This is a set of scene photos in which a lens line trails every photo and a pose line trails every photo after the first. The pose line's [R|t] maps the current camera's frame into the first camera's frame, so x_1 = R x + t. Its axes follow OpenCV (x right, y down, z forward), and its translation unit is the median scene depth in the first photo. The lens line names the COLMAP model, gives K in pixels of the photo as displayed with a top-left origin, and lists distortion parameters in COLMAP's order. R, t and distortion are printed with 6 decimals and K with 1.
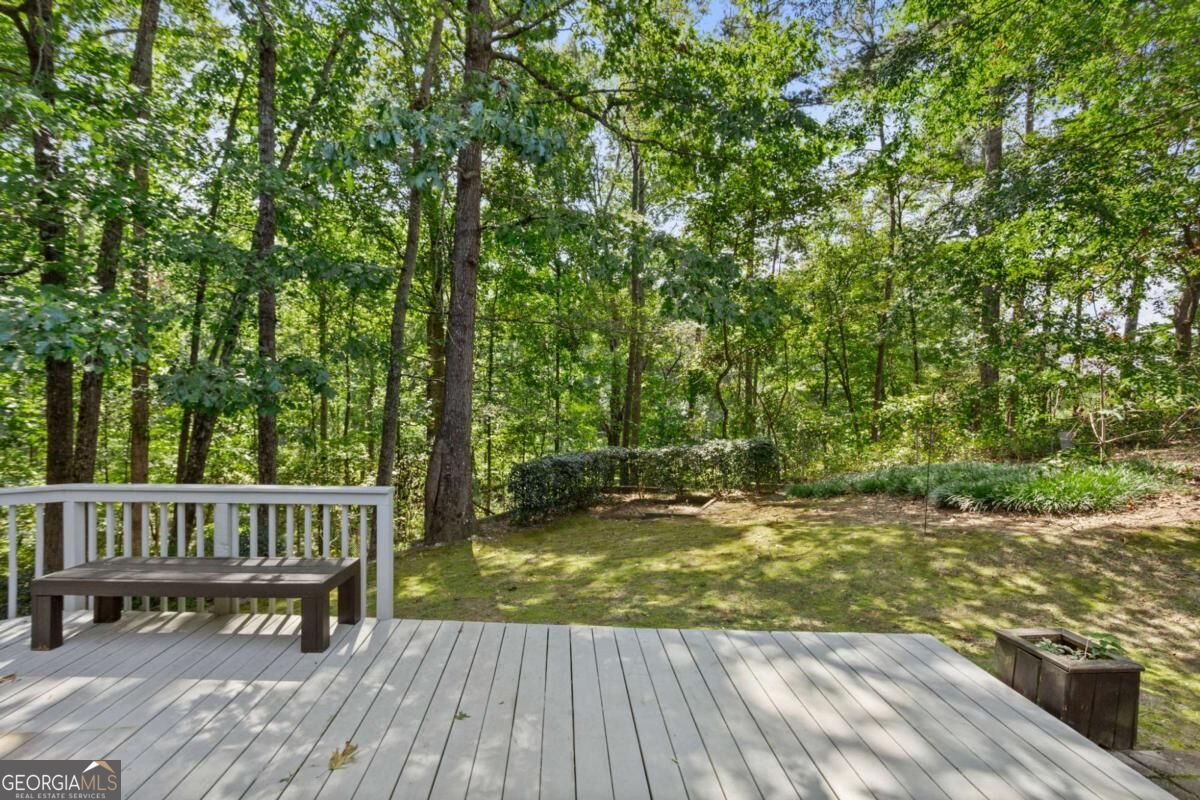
lens RADIAL K [[572.9, 0, 603.5], [0, 572.9, 410.9], [0, 0, 1]] dist [-0.000543, -0.000377]
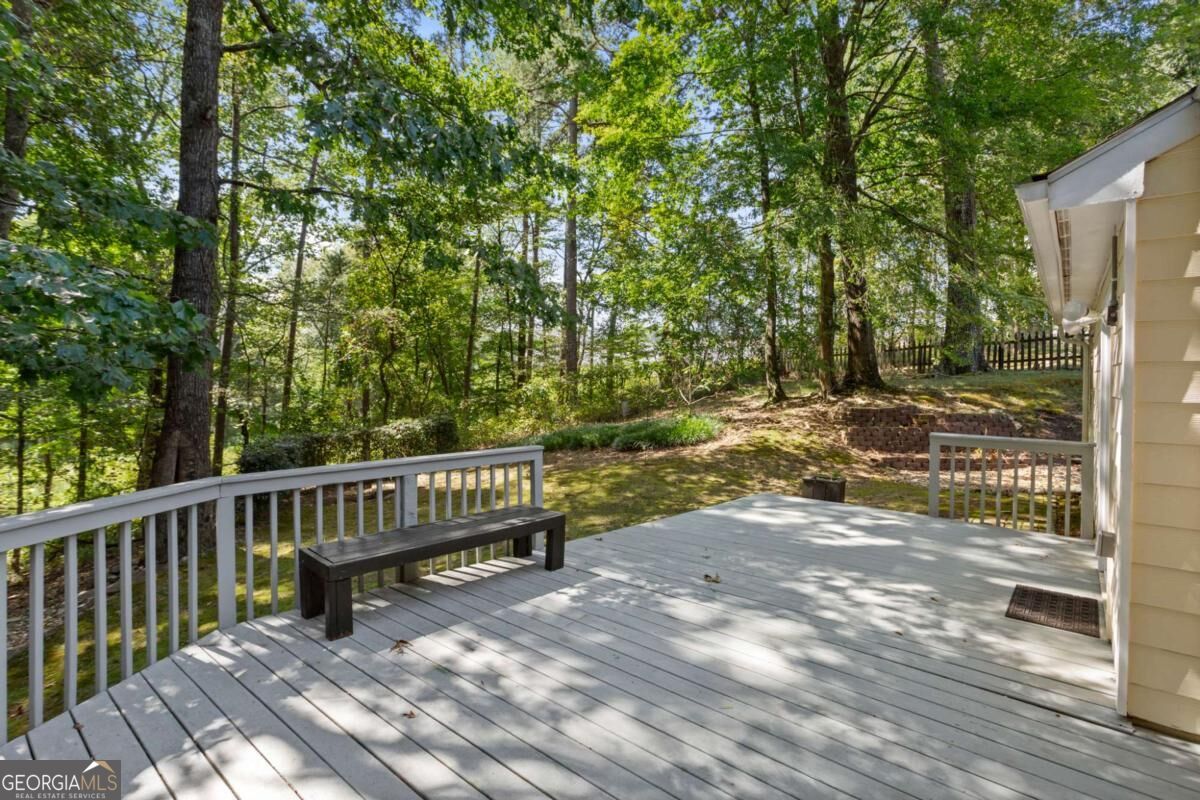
lens RADIAL K [[572.9, 0, 603.5], [0, 572.9, 410.9], [0, 0, 1]] dist [-0.000543, -0.000377]
pose [[0.679332, -0.042197, 0.732616, -1.101384], [0.021434, 0.999060, 0.037669, 0.010375], [-0.733518, -0.009887, 0.679598, 0.031931]]
